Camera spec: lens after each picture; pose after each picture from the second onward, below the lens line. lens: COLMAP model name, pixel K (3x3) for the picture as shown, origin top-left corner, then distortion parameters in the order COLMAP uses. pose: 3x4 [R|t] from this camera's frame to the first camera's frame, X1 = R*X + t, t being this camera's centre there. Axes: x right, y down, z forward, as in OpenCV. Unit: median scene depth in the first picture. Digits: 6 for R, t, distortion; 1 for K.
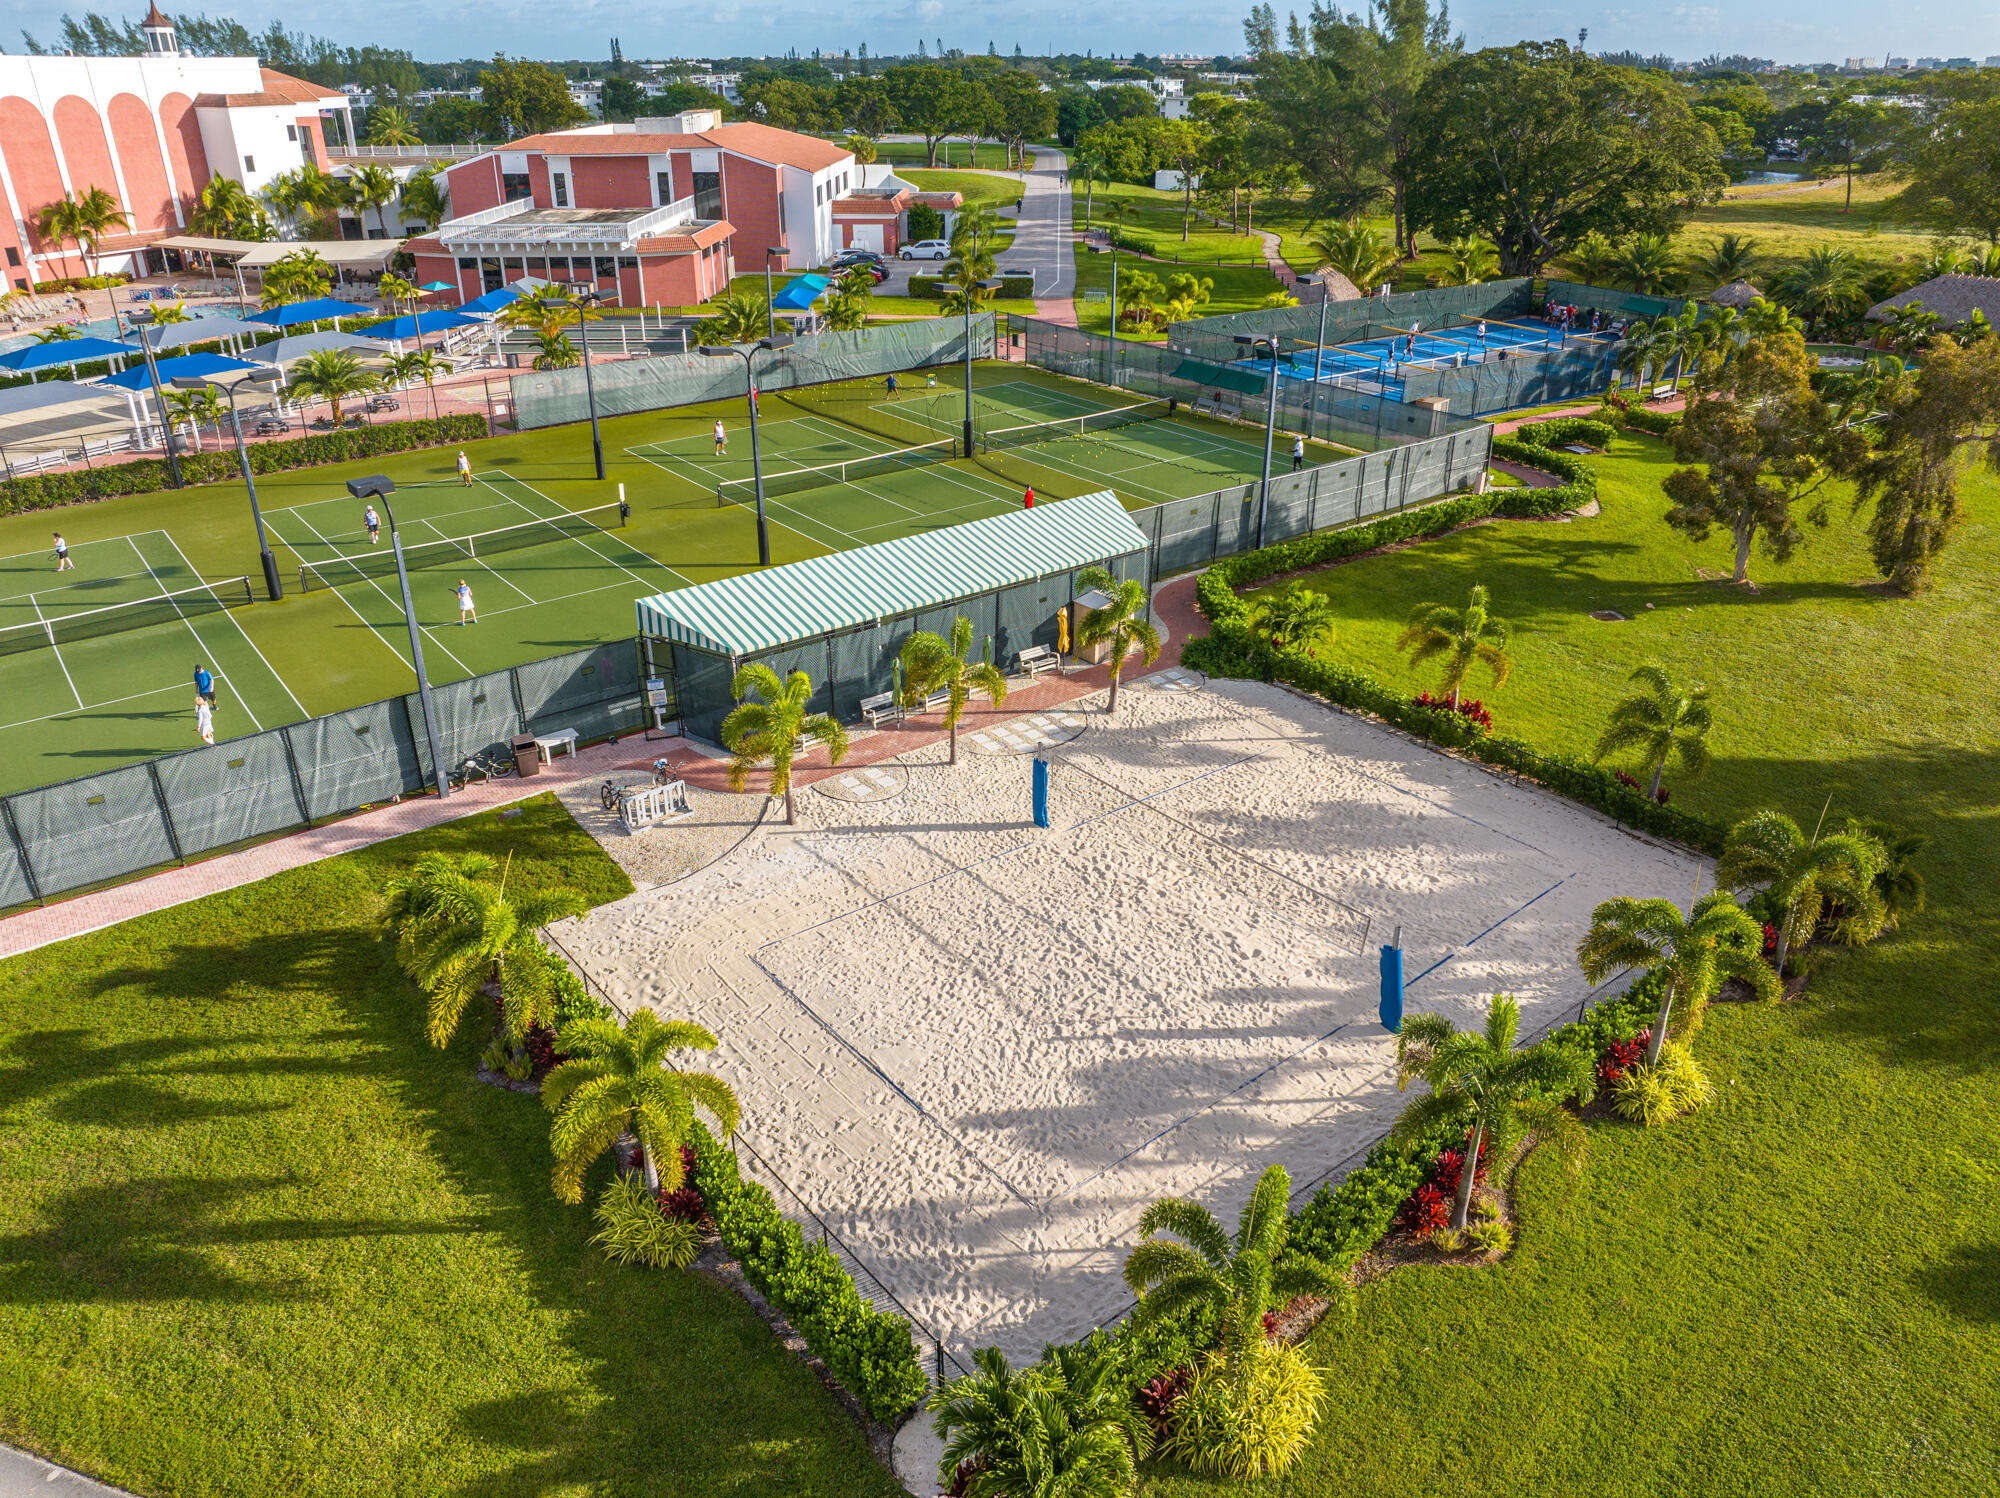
lens RADIAL K [[1379.7, 0, 993.8], [0, 1379.7, 814.3], [0, 0, 1]] dist [-0.029602, -0.006490]
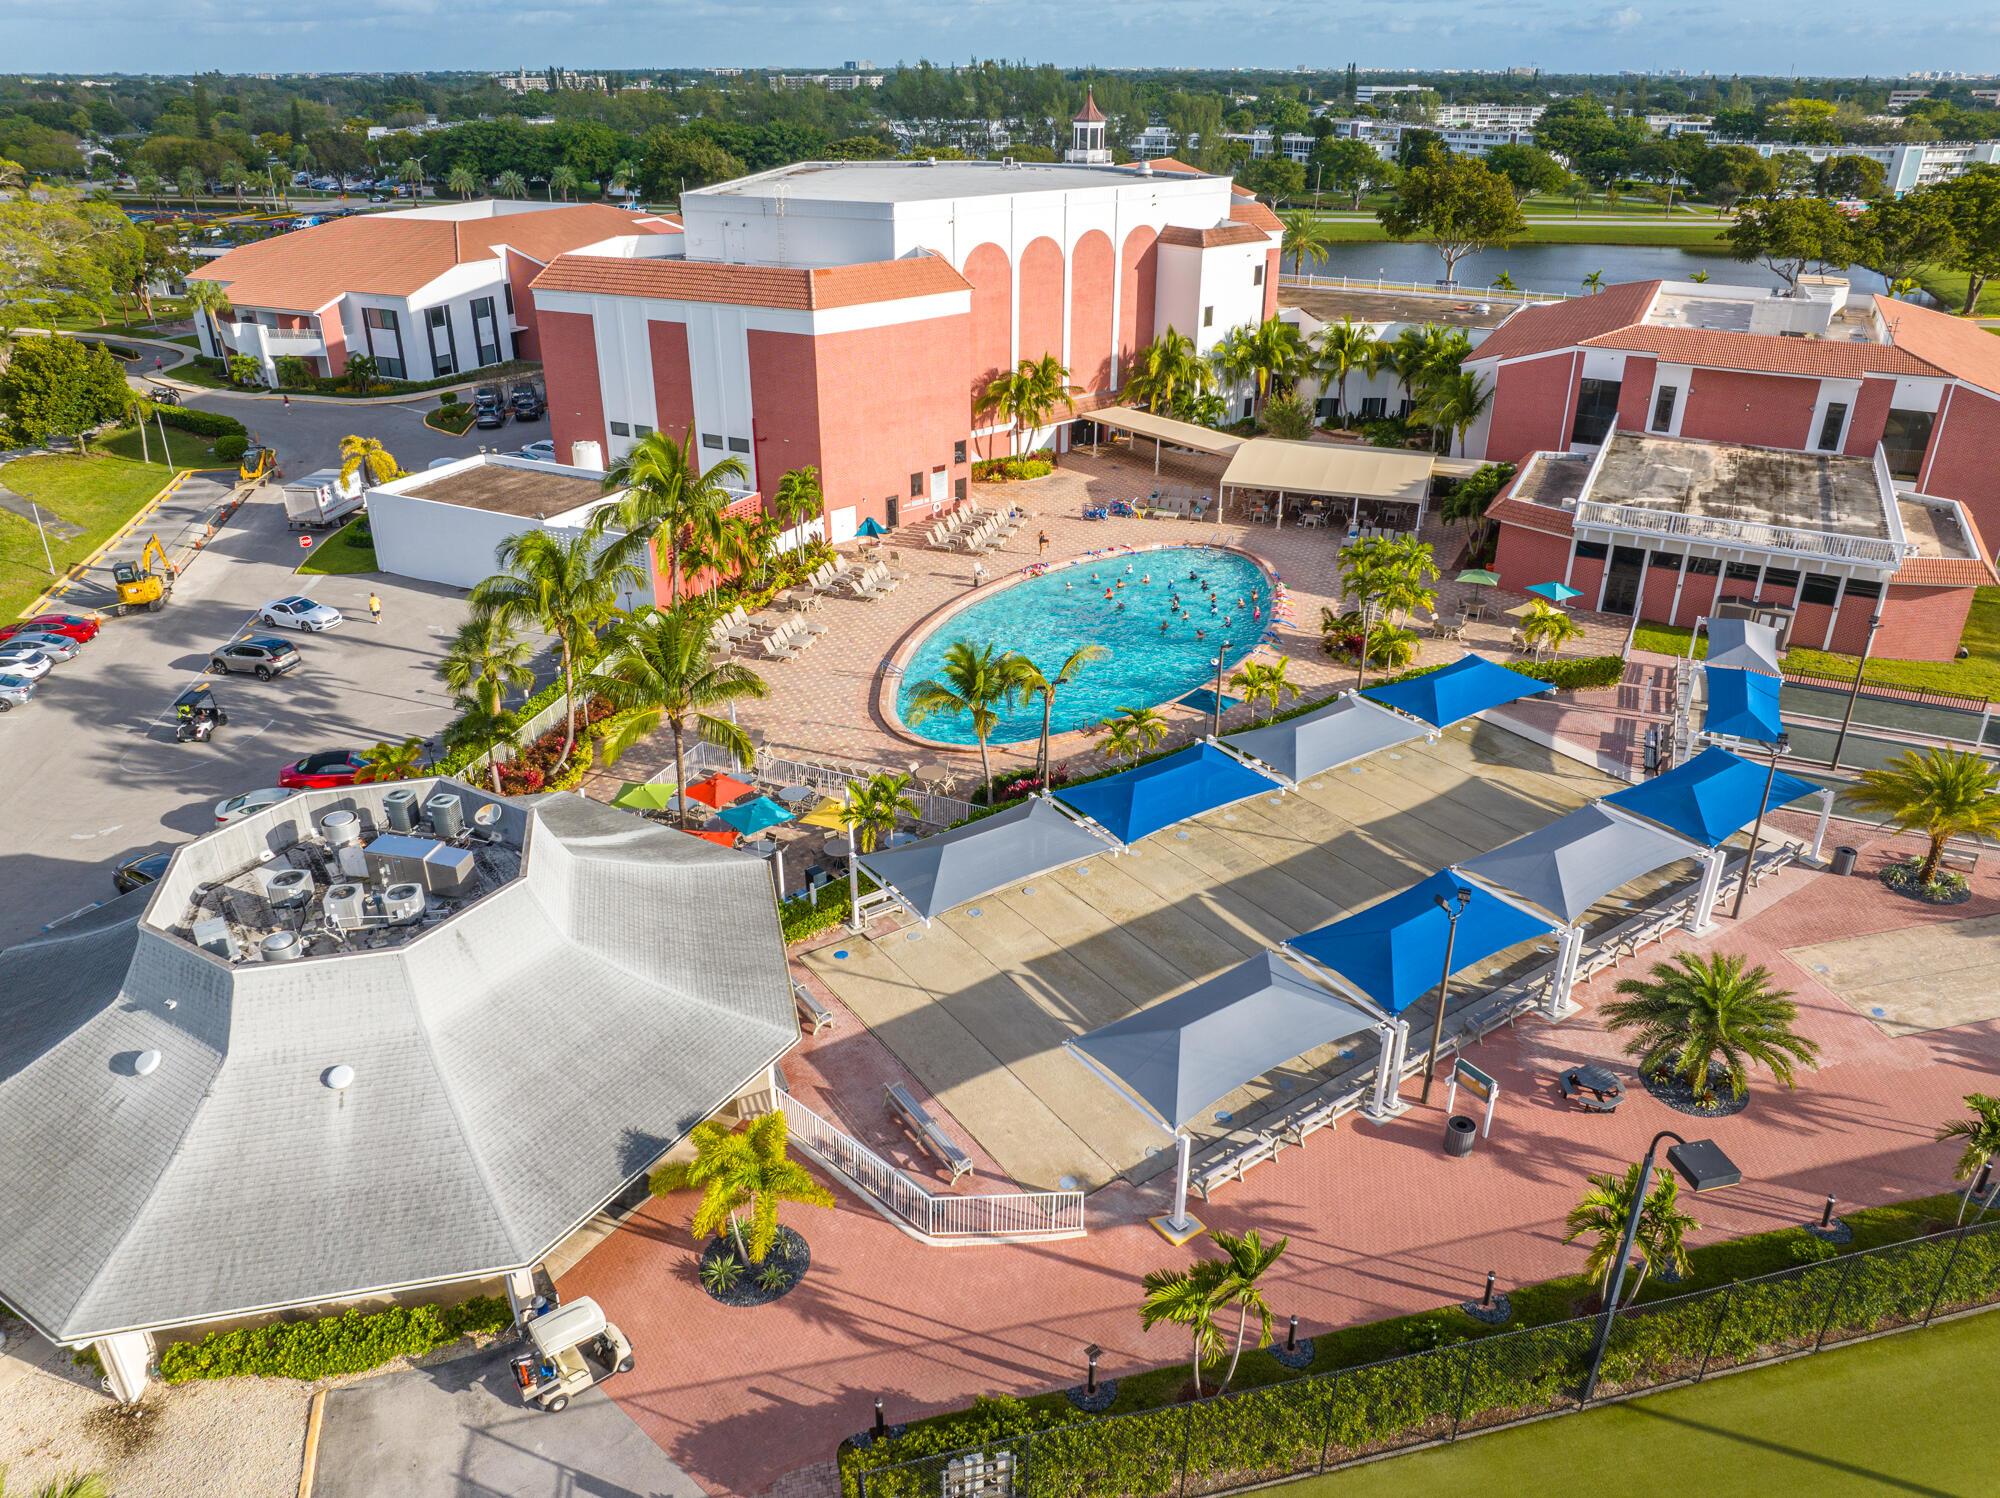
lens RADIAL K [[1379.7, 0, 993.8], [0, 1379.7, 814.3], [0, 0, 1]] dist [-0.029602, -0.006490]
pose [[0.908802, 0.198935, -0.366747, -0.333935], [-0.201096, 0.979024, 0.032738, -0.212567], [0.365567, 0.043999, 0.929745, 0.245247]]
